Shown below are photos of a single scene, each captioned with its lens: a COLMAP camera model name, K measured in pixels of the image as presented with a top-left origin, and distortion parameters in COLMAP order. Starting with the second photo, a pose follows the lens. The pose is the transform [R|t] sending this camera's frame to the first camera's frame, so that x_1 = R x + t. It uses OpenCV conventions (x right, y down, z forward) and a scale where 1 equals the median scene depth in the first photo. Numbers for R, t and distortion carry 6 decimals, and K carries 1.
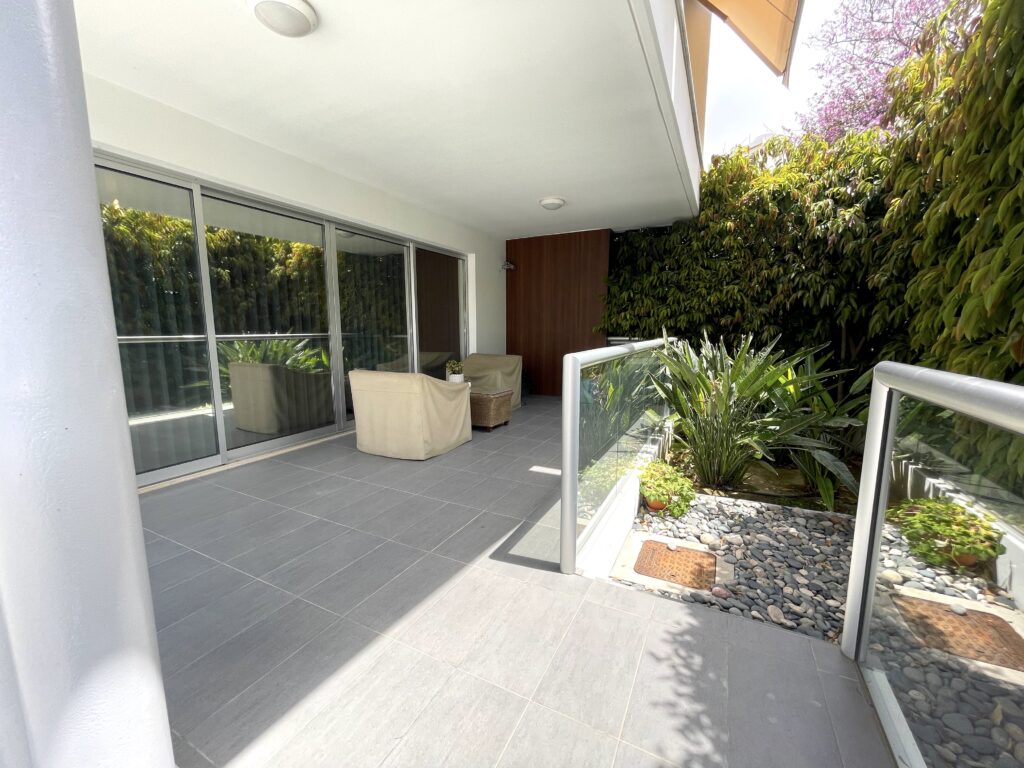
lens RADIAL K [[418.2, 0, 515.2], [0, 418.2, 387.2], [0, 0, 1]] dist [-0.002374, -0.000155]
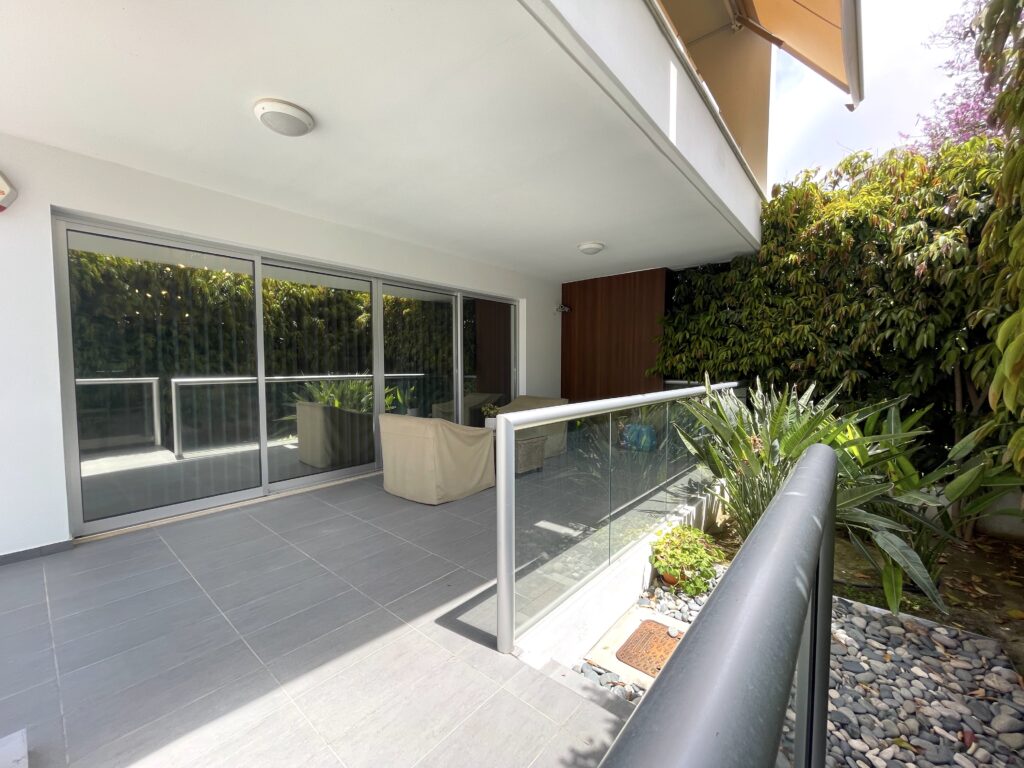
lens RADIAL K [[416.6, 0, 512.6], [0, 416.6, 387.4], [0, 0, 1]] dist [-0.000567, -0.000021]
pose [[0.973002, 0.011718, -0.230500, 0.147325], [-0.031182, 0.996228, -0.080983, -0.025805], [0.228682, 0.085984, 0.969697, 0.028369]]
